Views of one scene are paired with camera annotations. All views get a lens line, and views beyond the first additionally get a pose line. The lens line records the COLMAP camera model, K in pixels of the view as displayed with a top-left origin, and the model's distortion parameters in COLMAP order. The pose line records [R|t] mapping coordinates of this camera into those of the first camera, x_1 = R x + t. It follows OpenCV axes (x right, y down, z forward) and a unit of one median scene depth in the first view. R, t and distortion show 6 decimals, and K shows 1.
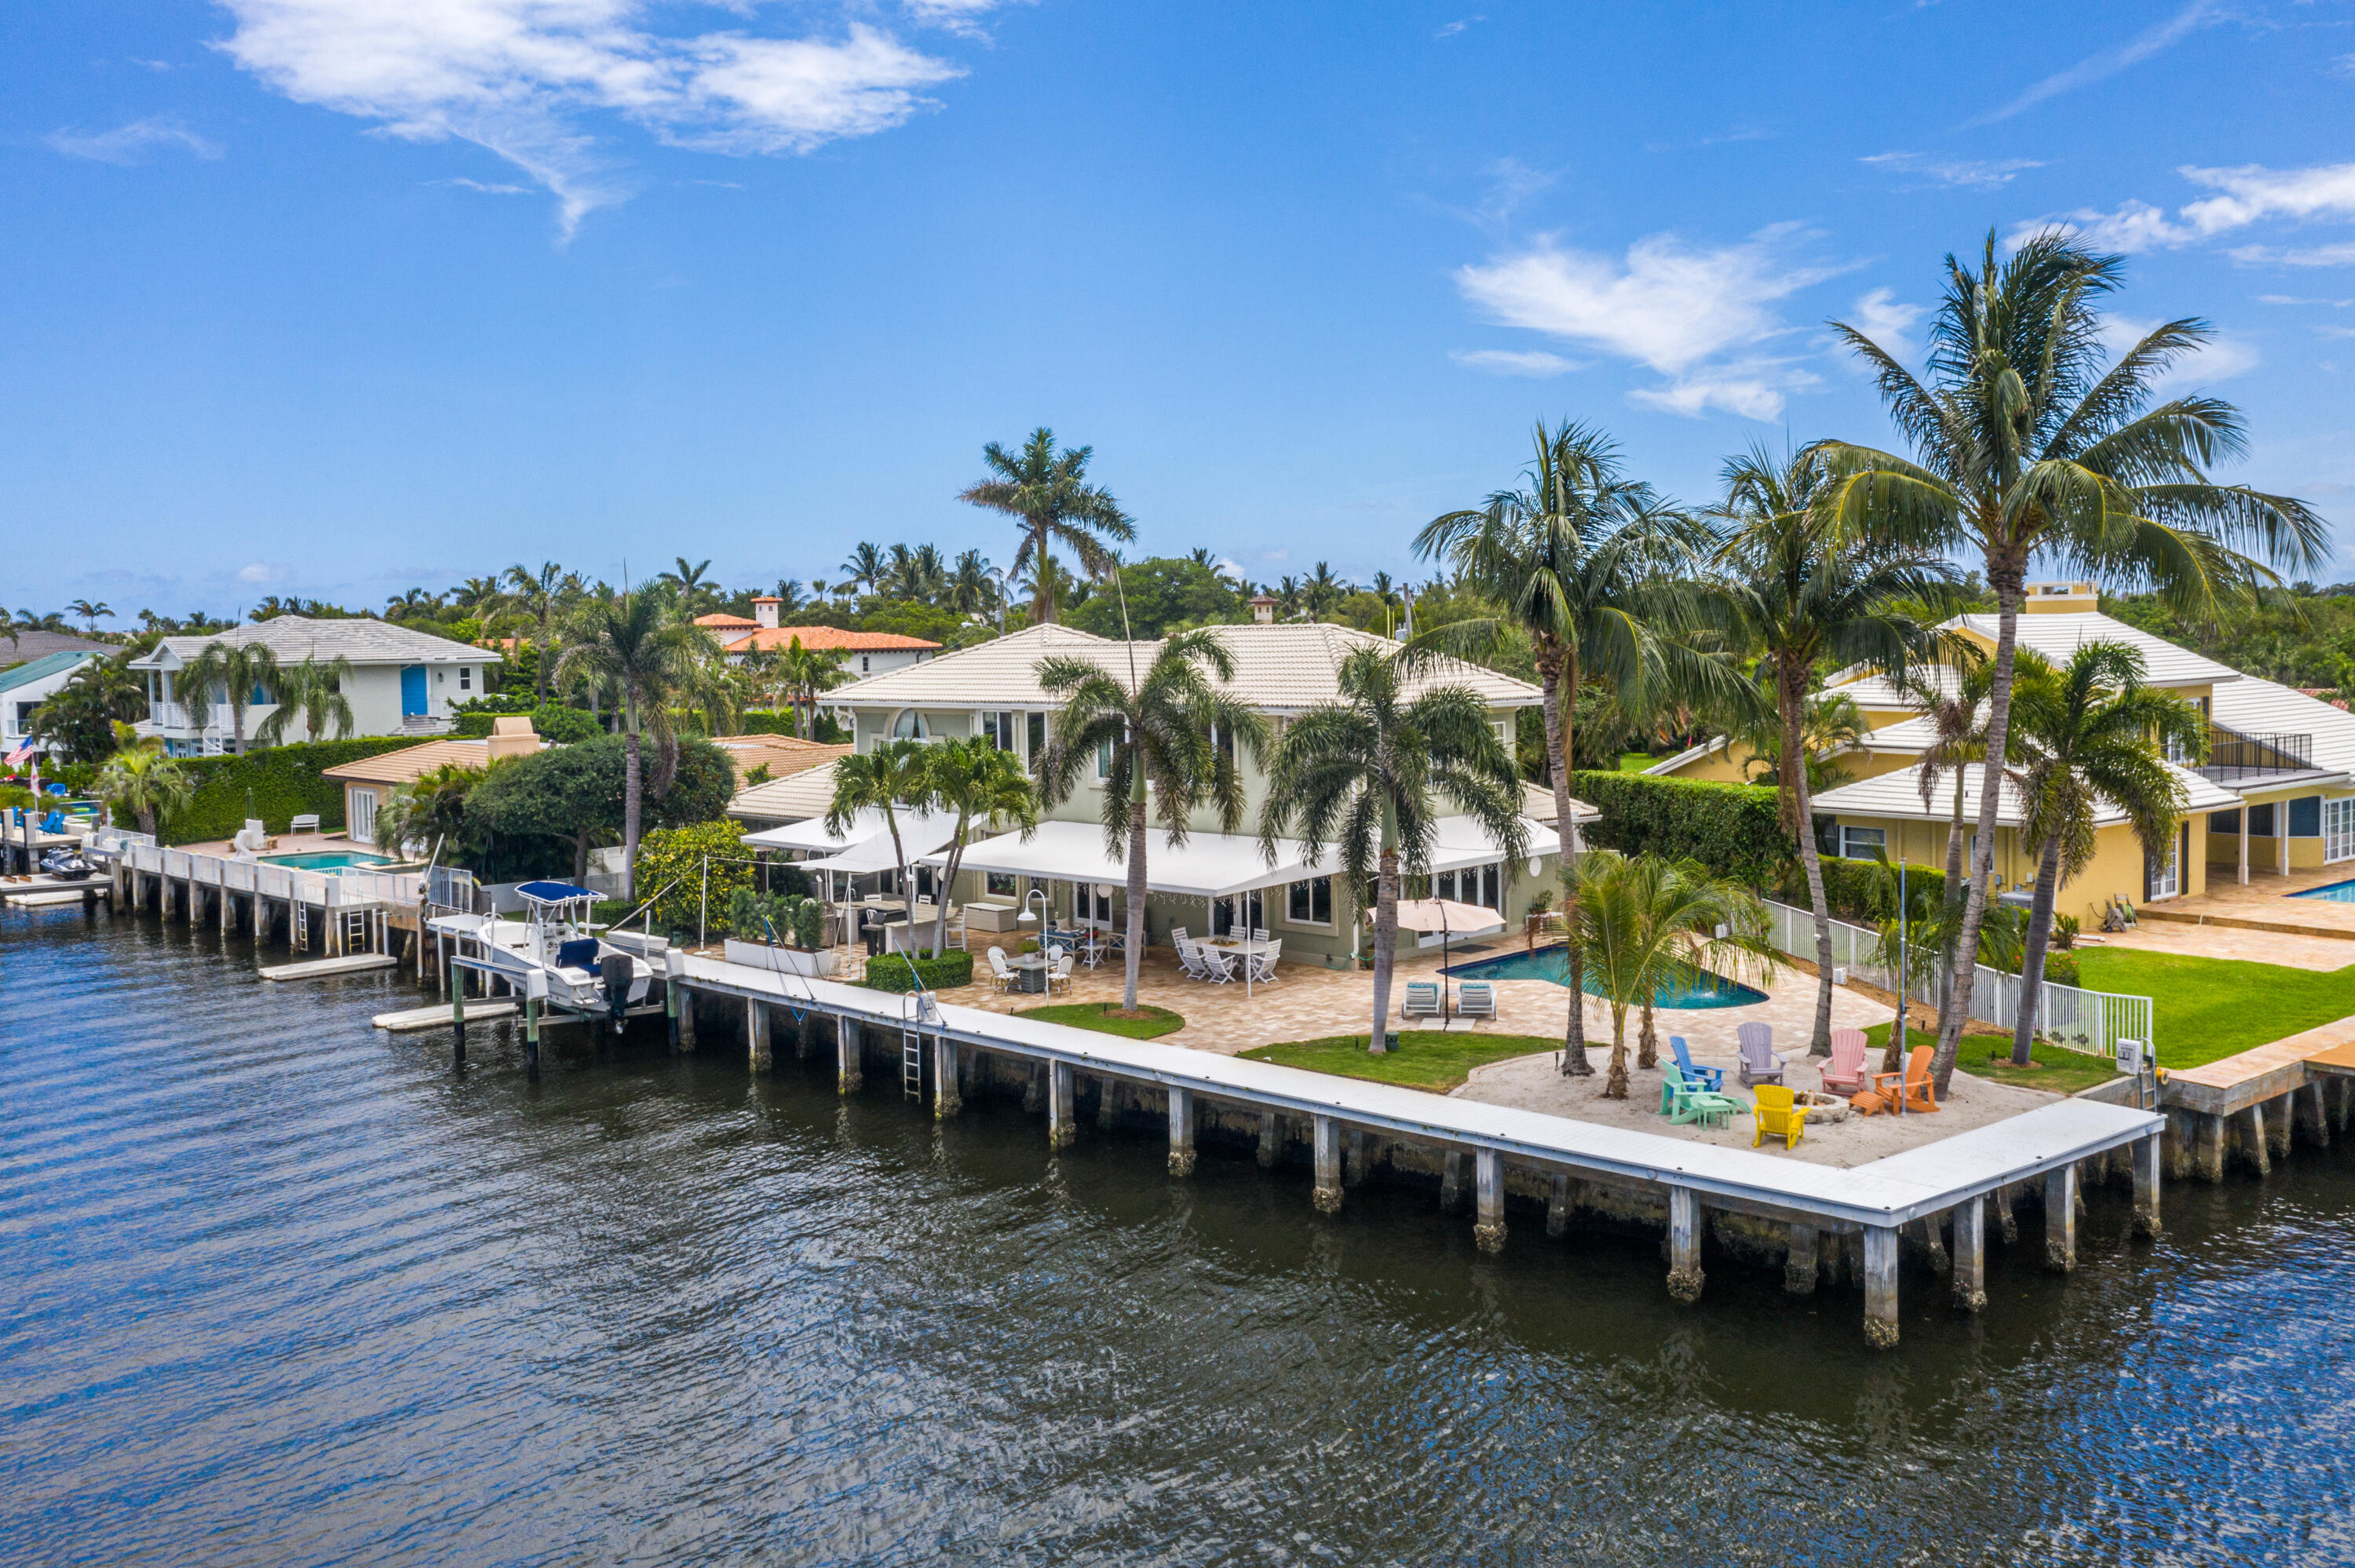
lens RADIAL K [[1947.3, 0, 1225.8], [0, 1947.3, 973.4], [0, 0, 1]] dist [-0.007335, 0.004361]
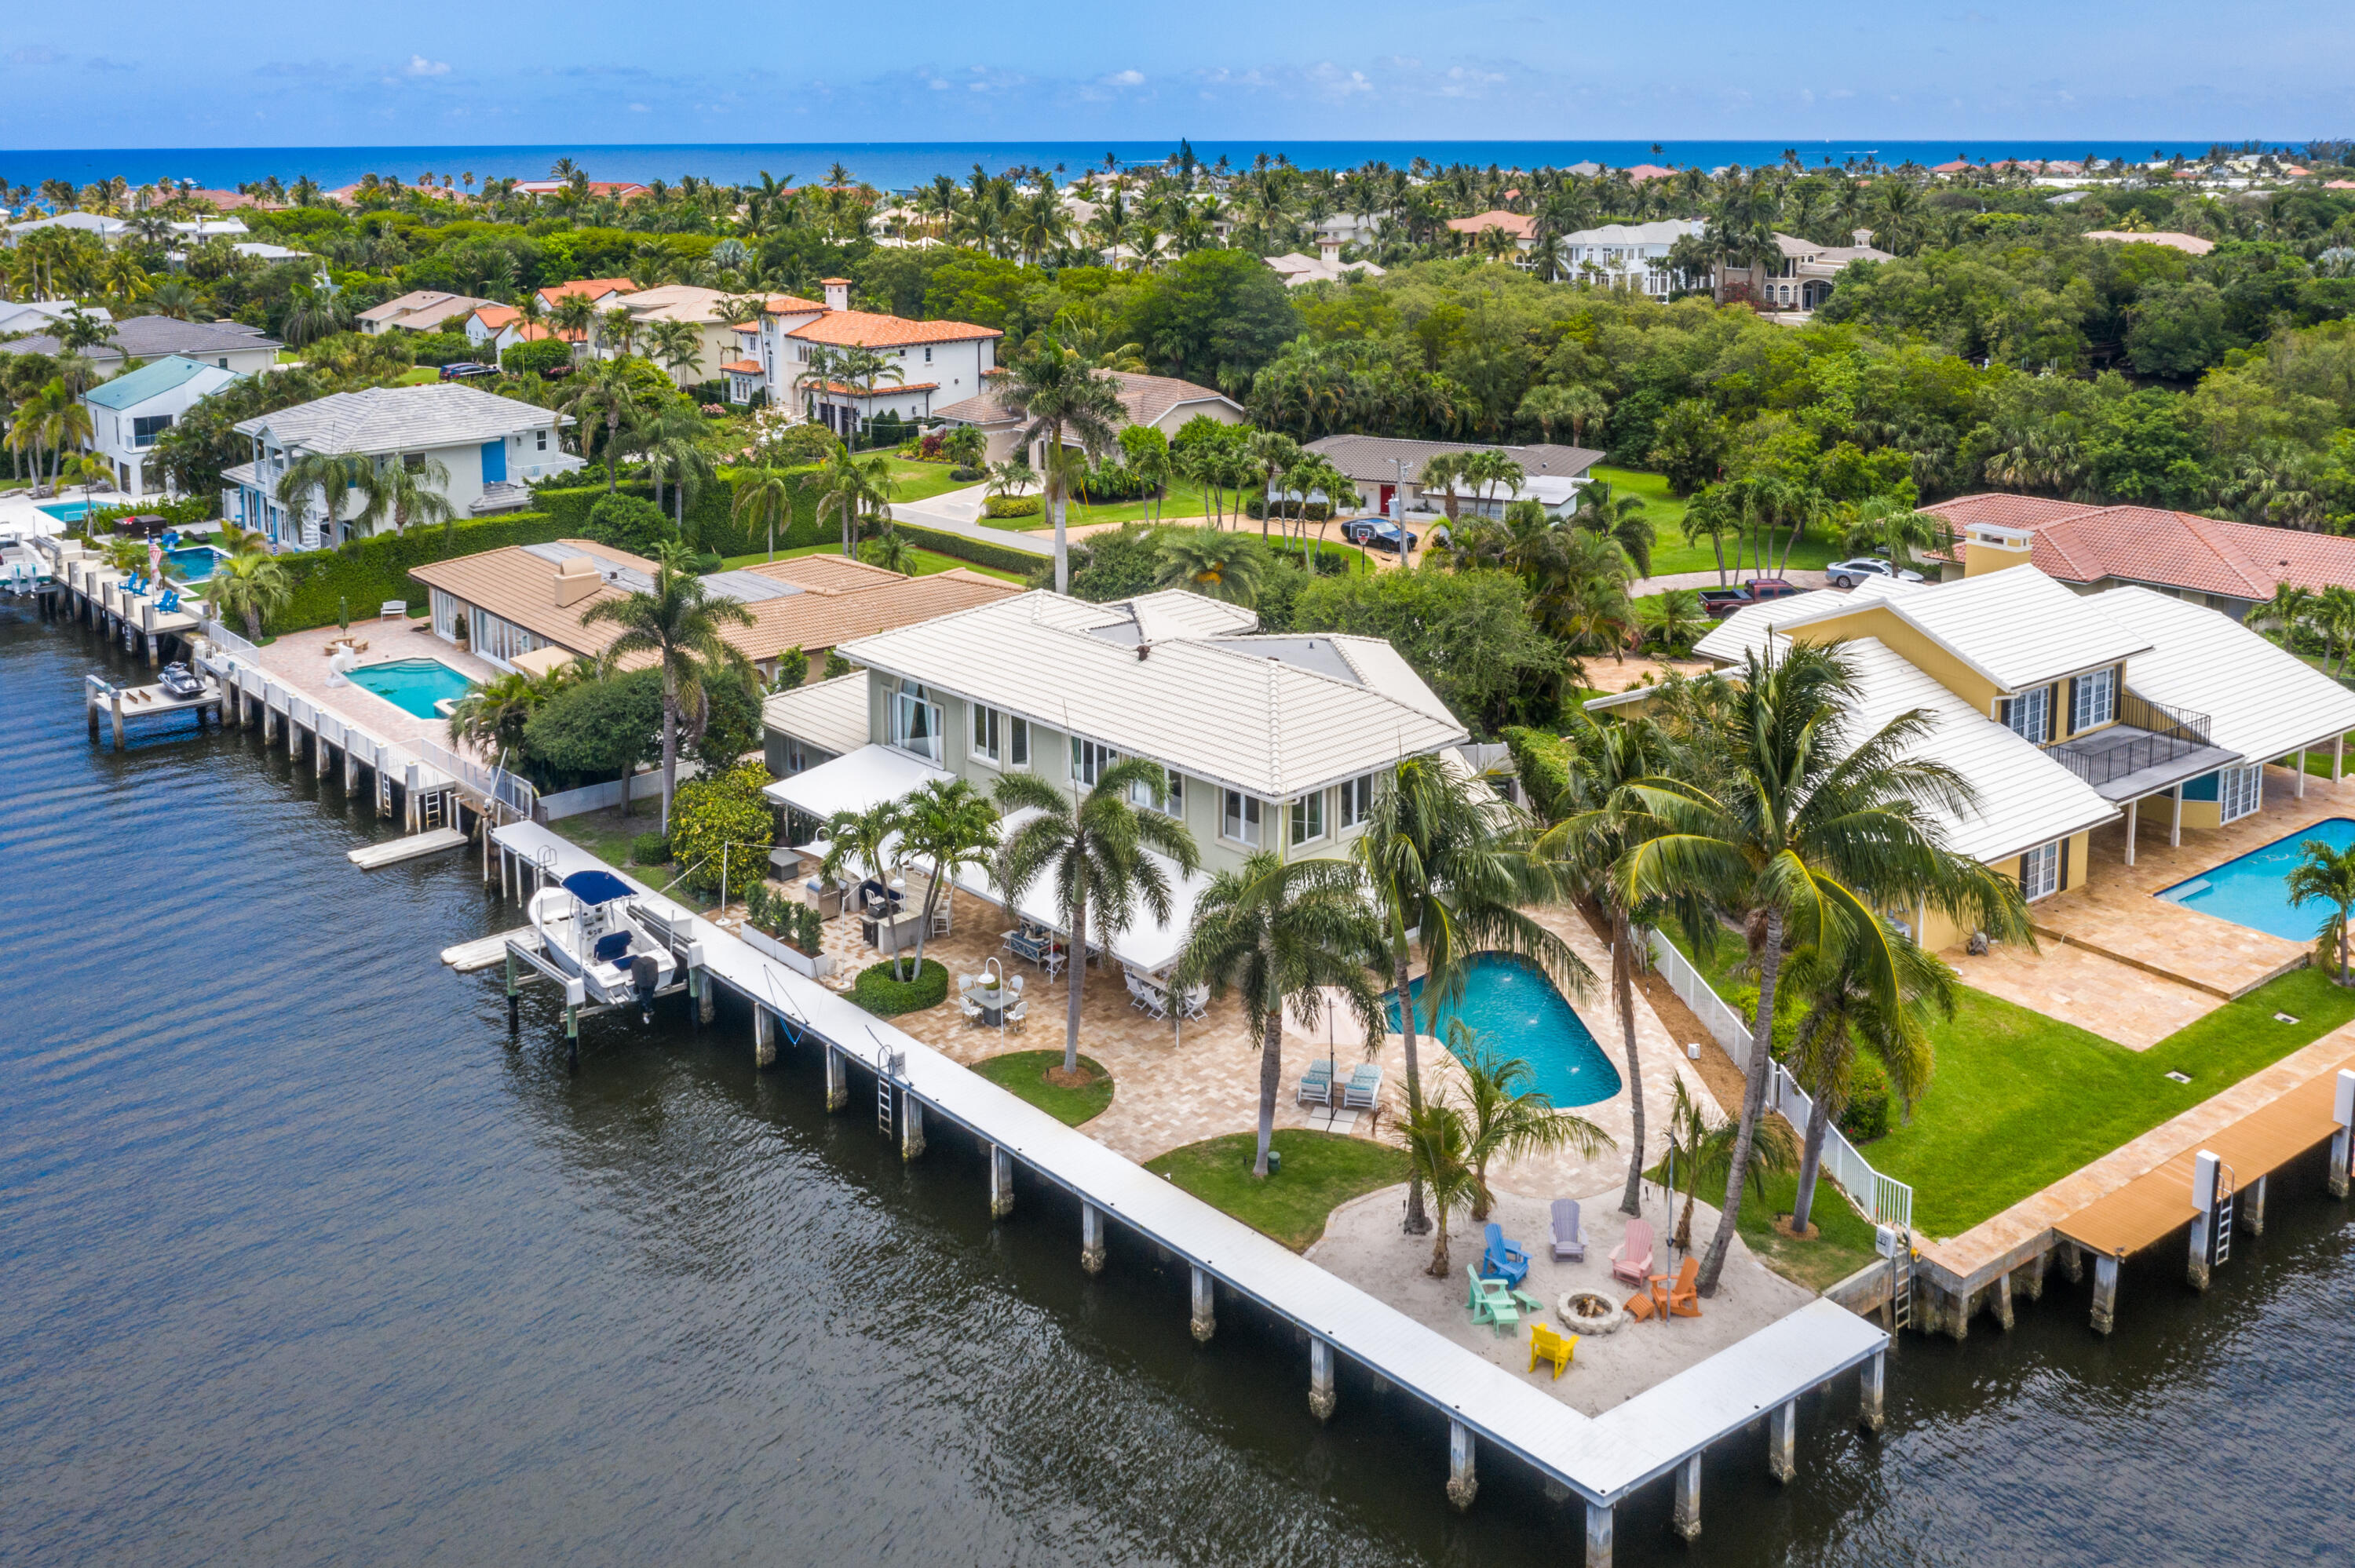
lens RADIAL K [[1975.8, 0, 1227.4], [0, 1975.8, 590.0], [0, 0, 1]] dist [0.001903, -0.006845]
pose [[0.998295, 0.029486, -0.050385, 0.064663], [-0.025808, 0.997060, 0.072154, -0.239538], [0.052364, -0.070730, 0.996120, -0.104012]]
